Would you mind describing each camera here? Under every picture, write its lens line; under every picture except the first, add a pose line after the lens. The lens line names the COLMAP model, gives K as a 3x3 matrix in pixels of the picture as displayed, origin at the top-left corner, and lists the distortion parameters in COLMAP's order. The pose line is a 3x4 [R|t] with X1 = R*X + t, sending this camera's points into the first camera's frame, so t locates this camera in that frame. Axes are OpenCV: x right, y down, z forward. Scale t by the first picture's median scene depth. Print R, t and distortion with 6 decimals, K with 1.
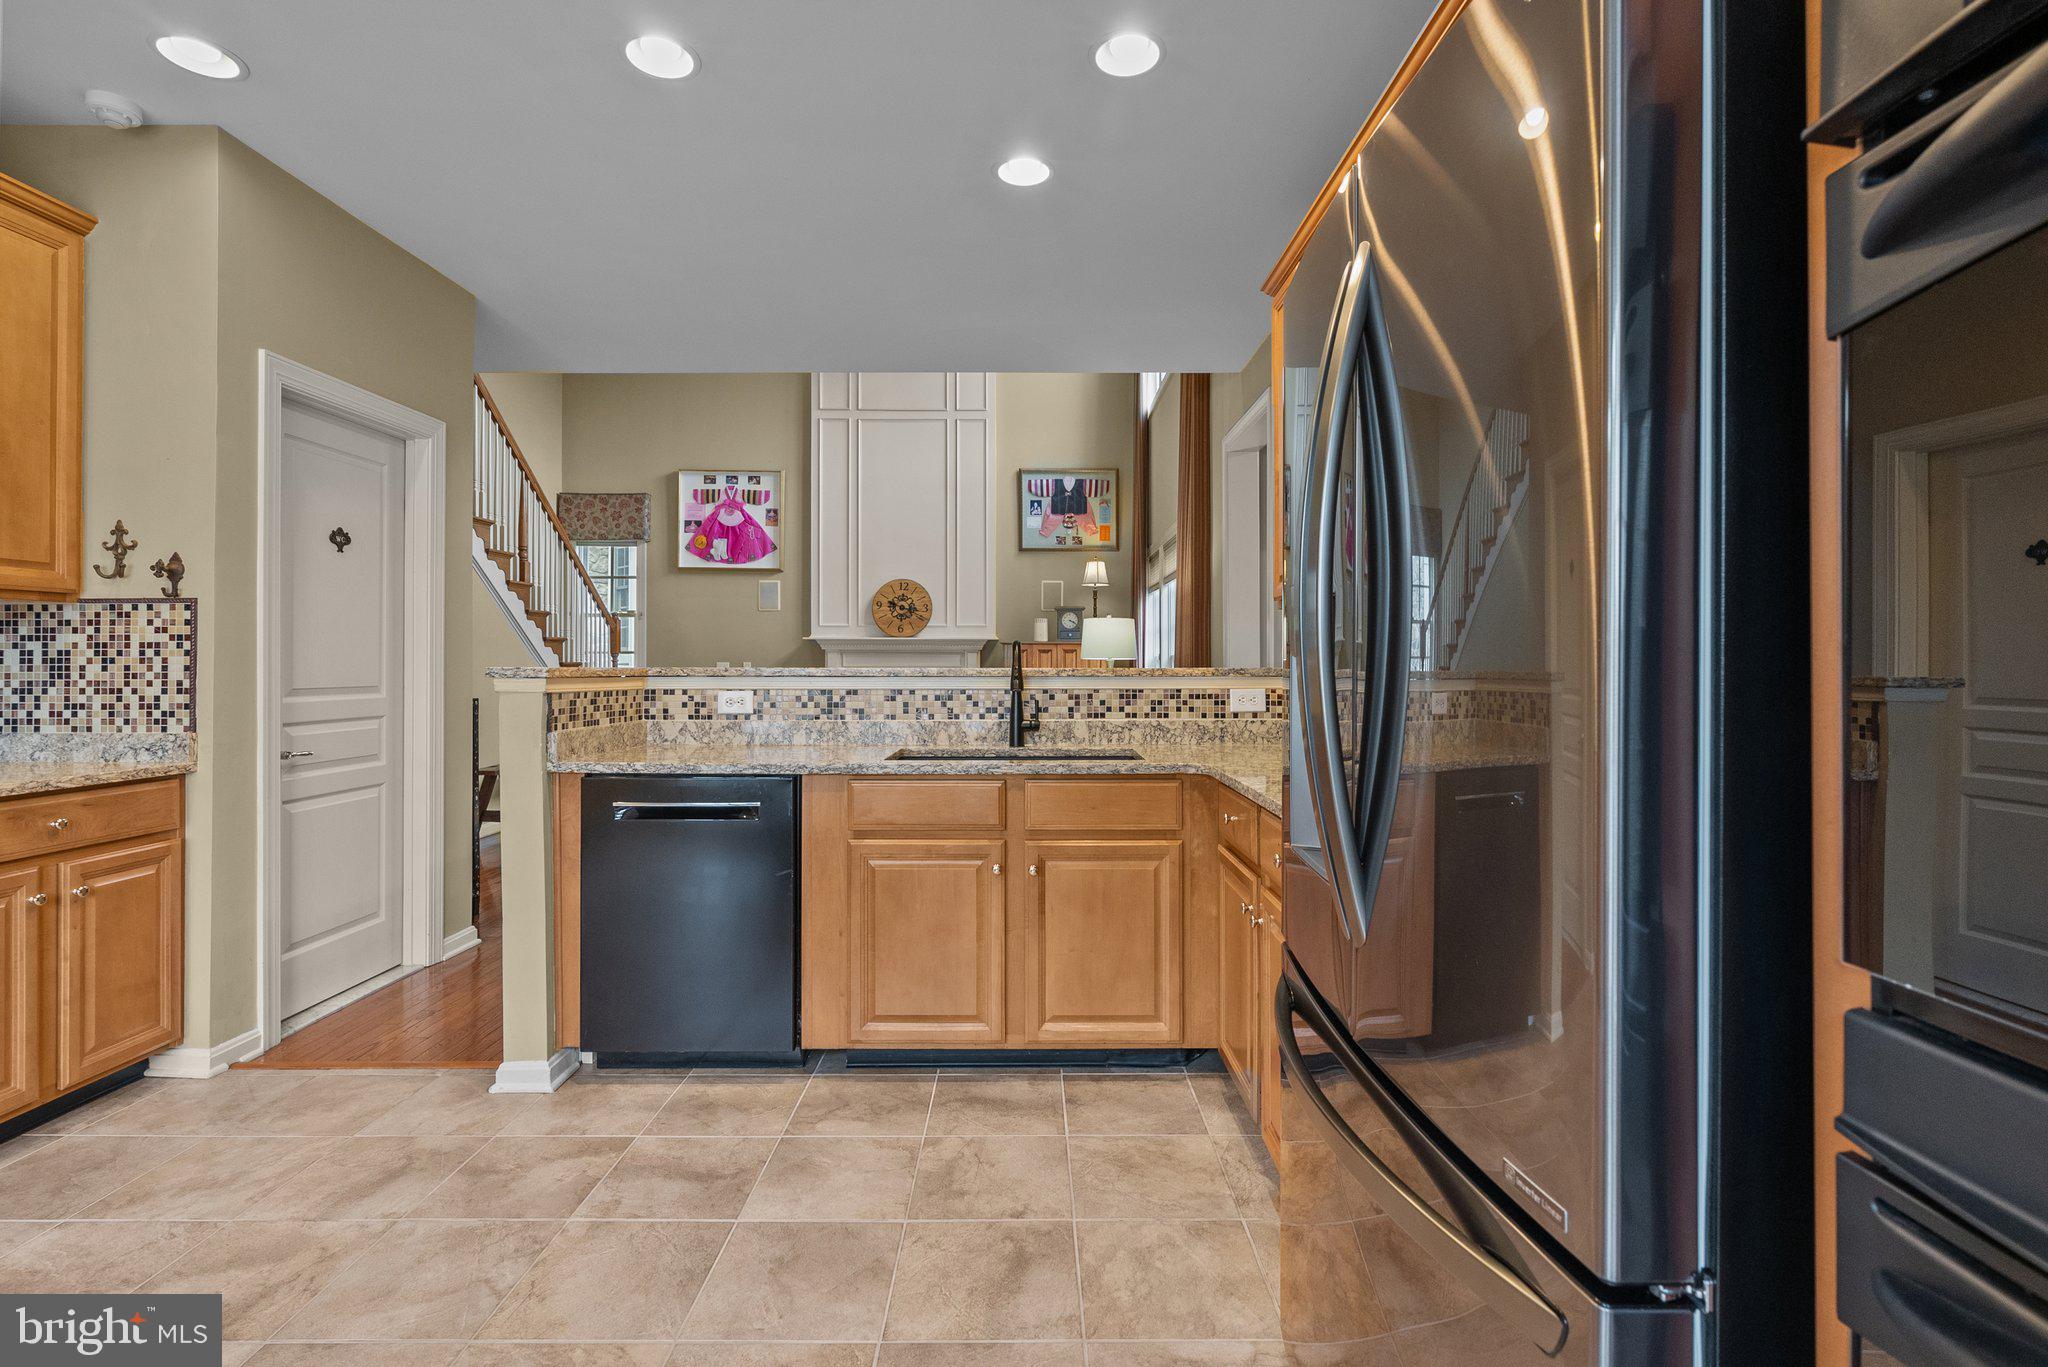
lens RADIAL K [[951.5, 0, 1018.3], [0, 951.5, 668.1], [0, 0, 1]] dist [-0.011408, 0.005109]
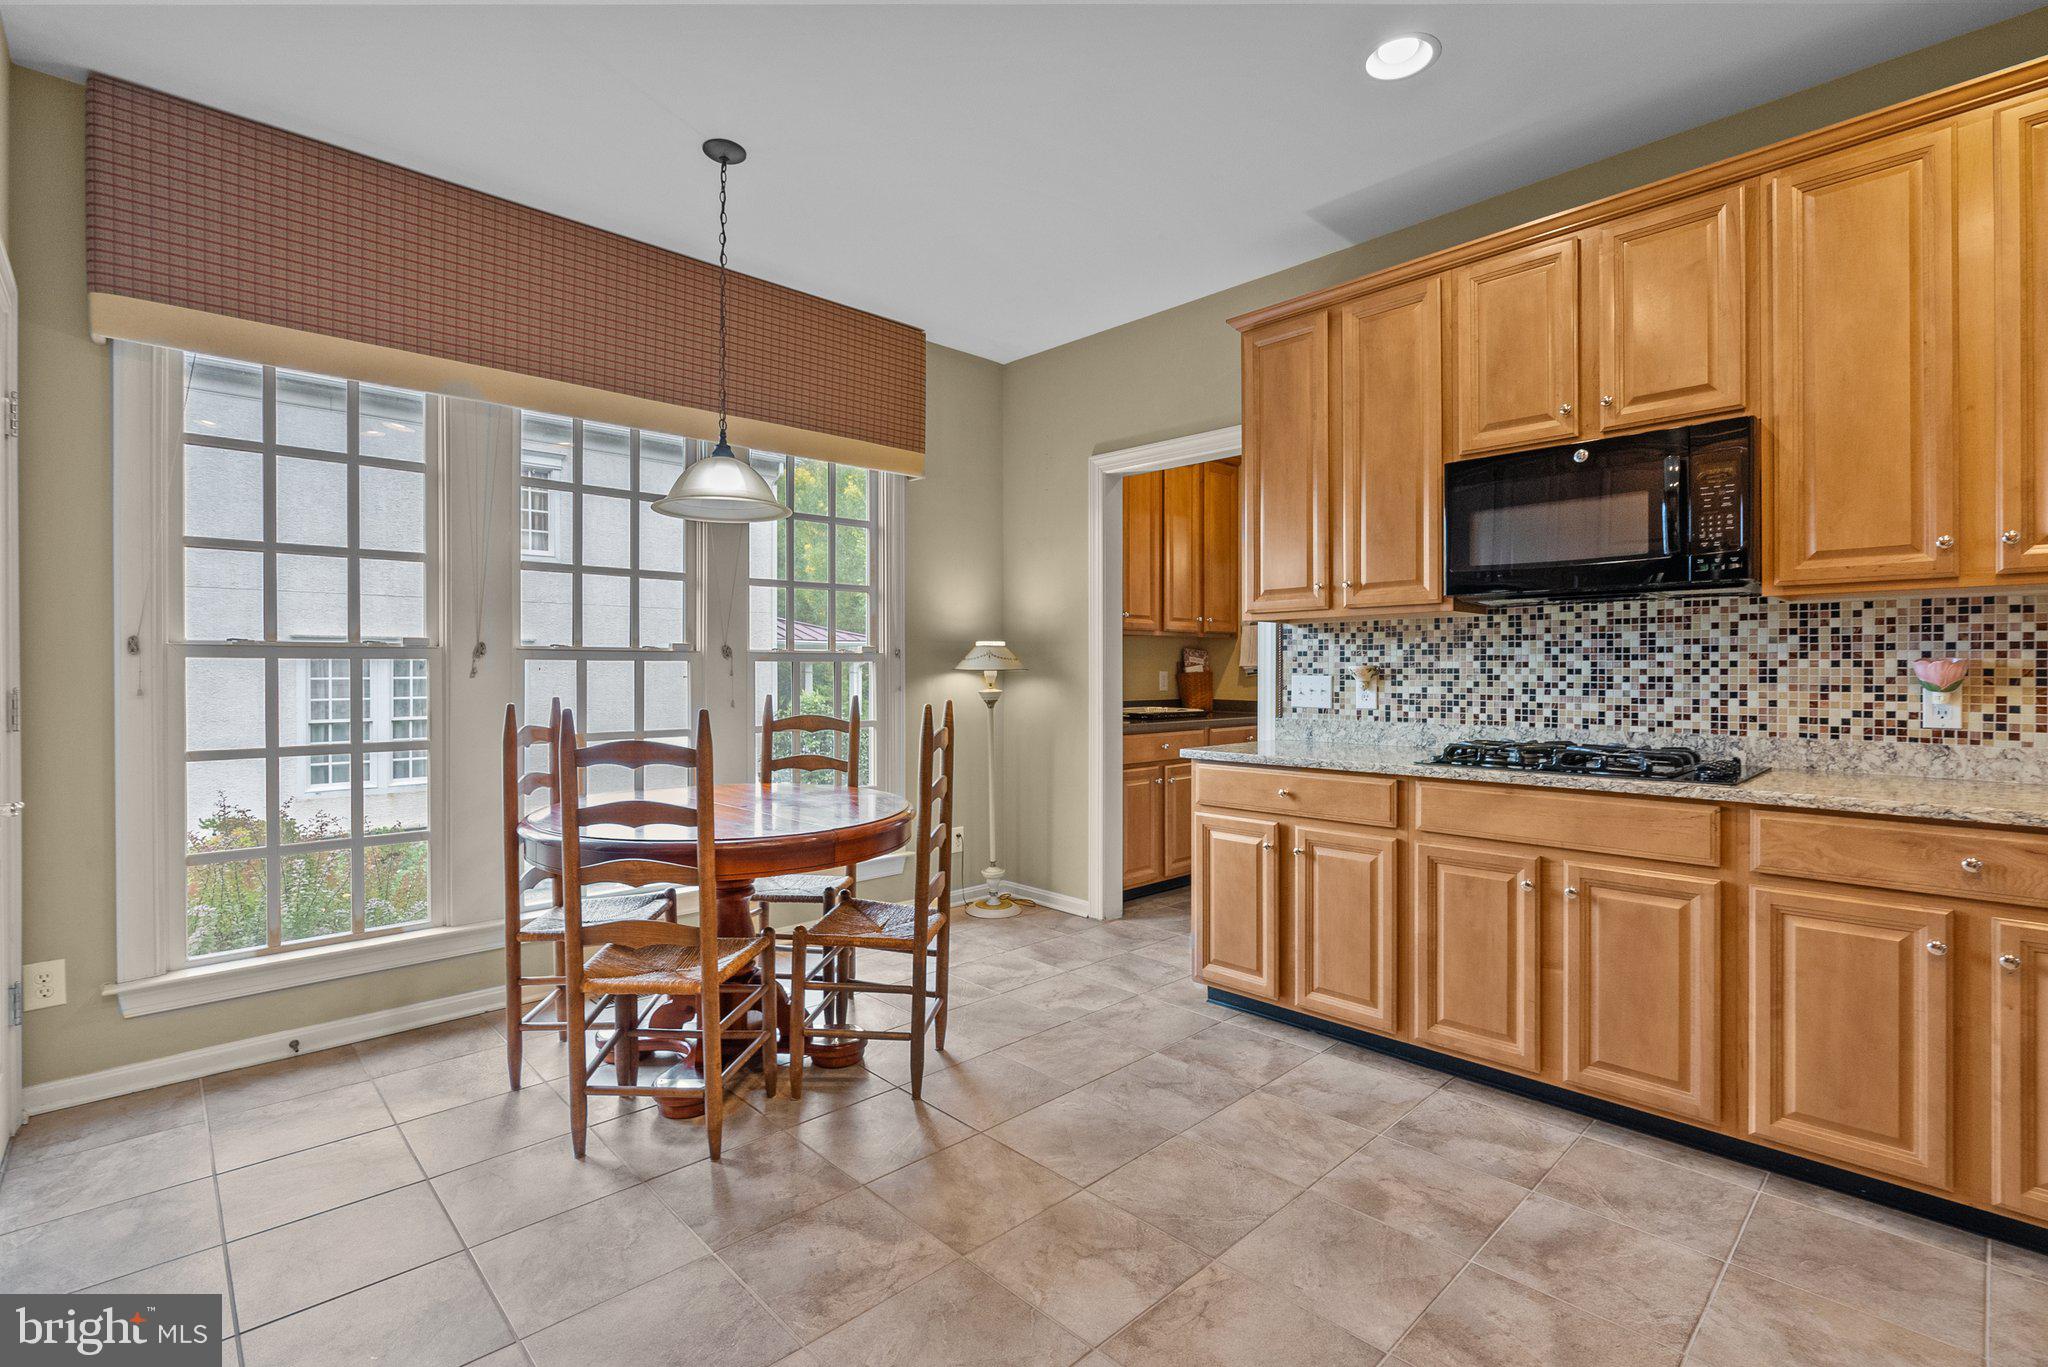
lens RADIAL K [[951.5, 0, 1024.4], [0, 951.5, 667.3], [0, 0, 1]] dist [-0.011408, 0.005109]
pose [[-0.719467, -0.001886, -0.694524, 0.083931], [-0.002064, 0.999998, -0.000578, -0.000011], [0.694523, 0.001018, -0.719470, 0.721082]]
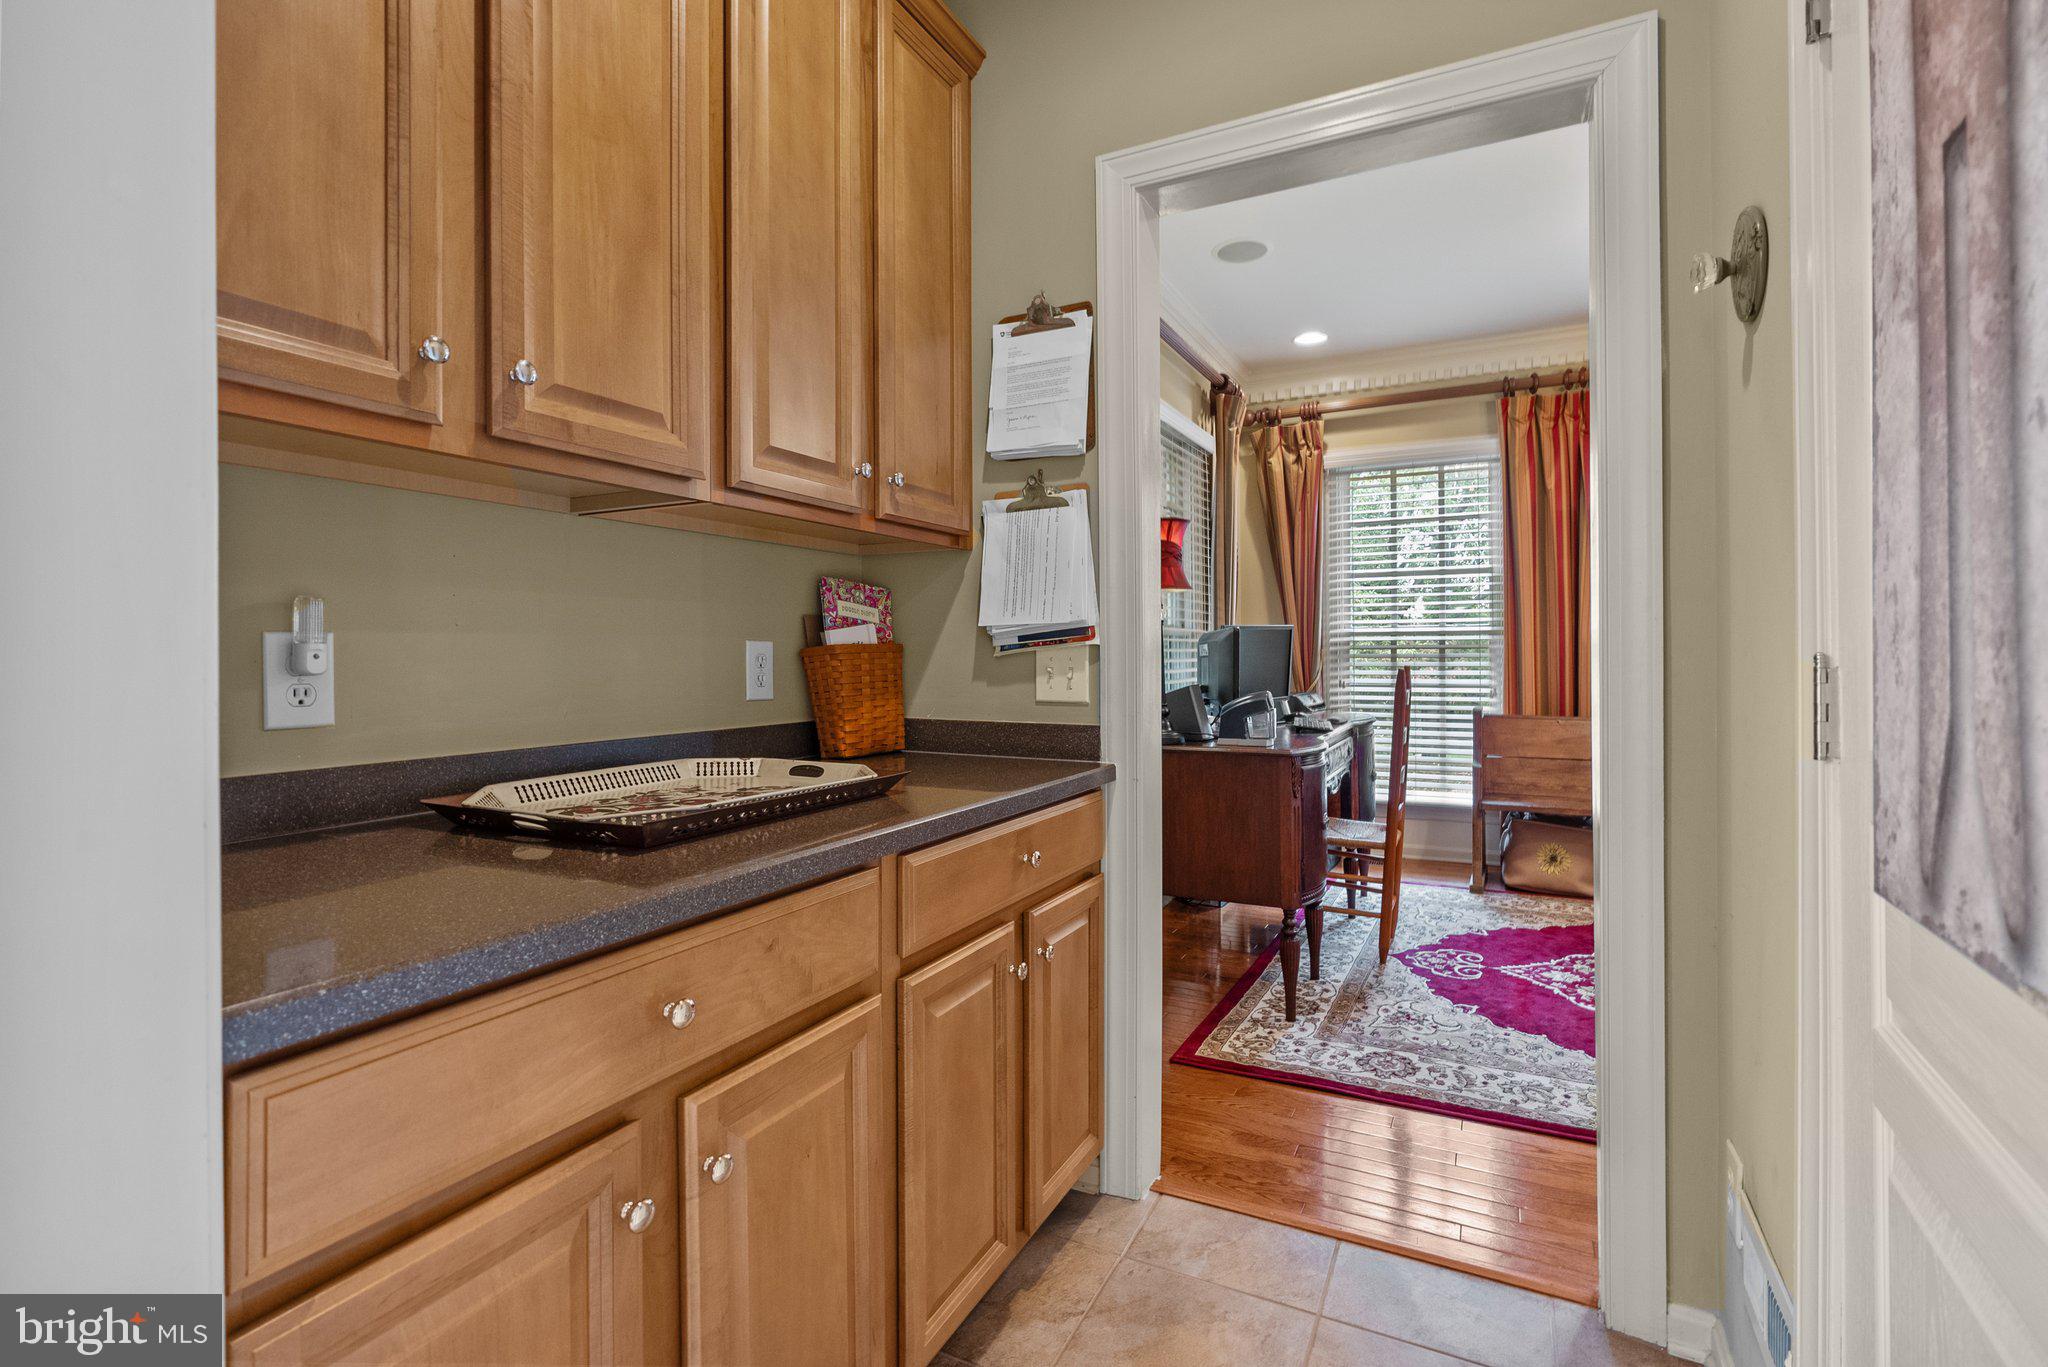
lens RADIAL K [[951.5, 0, 1021.5], [0, 951.5, 664.0], [0, 0, 1]] dist [-0.011408, 0.005109]
pose [[-0.447262, 0.009448, -0.894353, -0.835674], [0.003339, 0.999955, 0.008894, 0.014740], [0.894397, 0.000991, -0.447273, 0.066419]]
